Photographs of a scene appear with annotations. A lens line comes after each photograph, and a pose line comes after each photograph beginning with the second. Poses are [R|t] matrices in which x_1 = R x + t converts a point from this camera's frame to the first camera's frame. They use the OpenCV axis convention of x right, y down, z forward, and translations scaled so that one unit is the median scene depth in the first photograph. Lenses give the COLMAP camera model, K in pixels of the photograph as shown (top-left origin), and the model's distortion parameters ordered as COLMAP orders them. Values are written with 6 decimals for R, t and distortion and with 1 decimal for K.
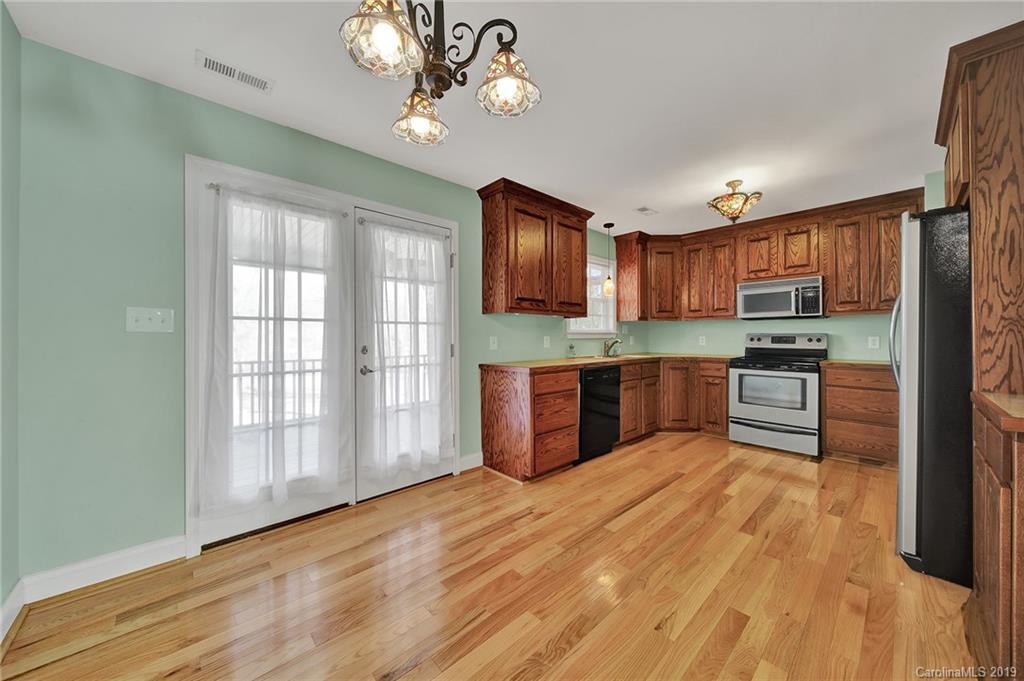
lens RADIAL K [[366.5, 0, 518.1], [0, 366.5, 339.8], [0, 0, 1]] dist [0.000338, -0.000395]
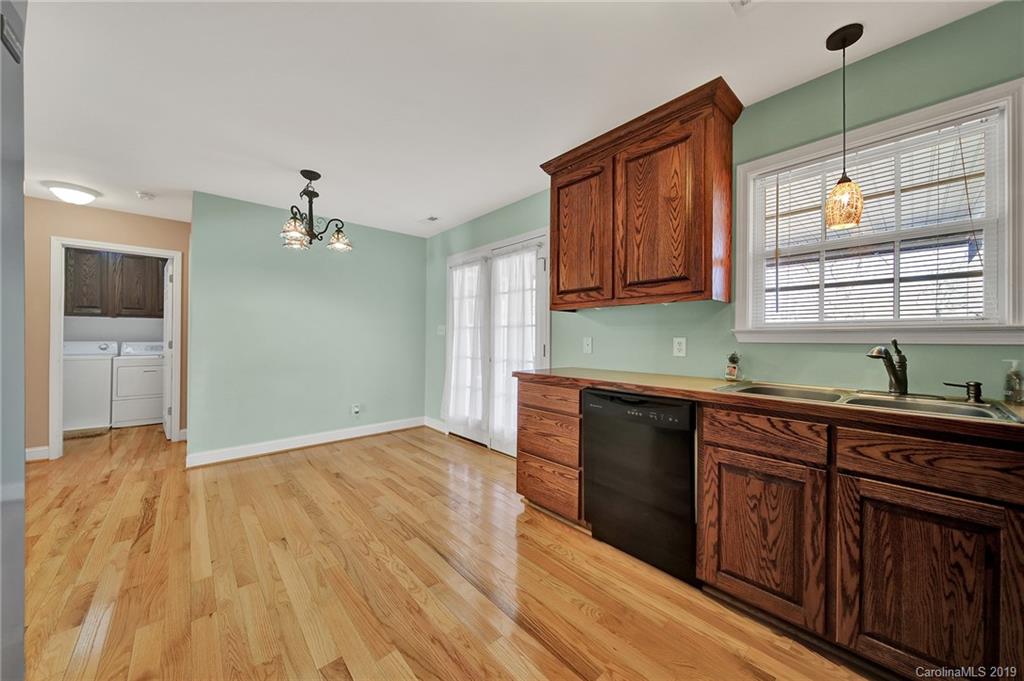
lens RADIAL K [[366.5, 0, 509.9], [0, 366.5, 338.4], [0, 0, 1]] dist [0.000338, -0.000395]
pose [[-0.036730, 0.004117, -0.999317, 0.756398], [-0.014046, 0.999891, 0.004635, -0.007789], [0.999227, 0.014206, -0.036668, 0.819252]]
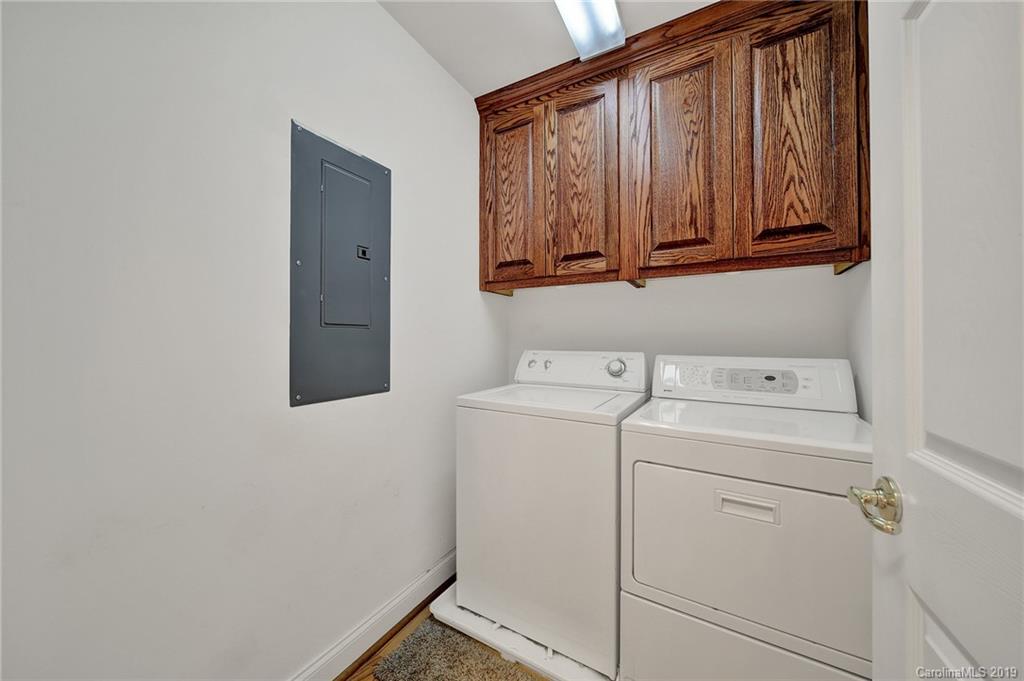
lens RADIAL K [[366.5, 0, 501.8], [0, 366.5, 336.6], [0, 0, 1]] dist [0.000338, -0.000395]
pose [[-0.957501, -0.000132, -0.288429, -0.198975], [0.000718, 0.999996, -0.002842, 0.010309], [0.288428, -0.002928, -0.957497, -0.244771]]
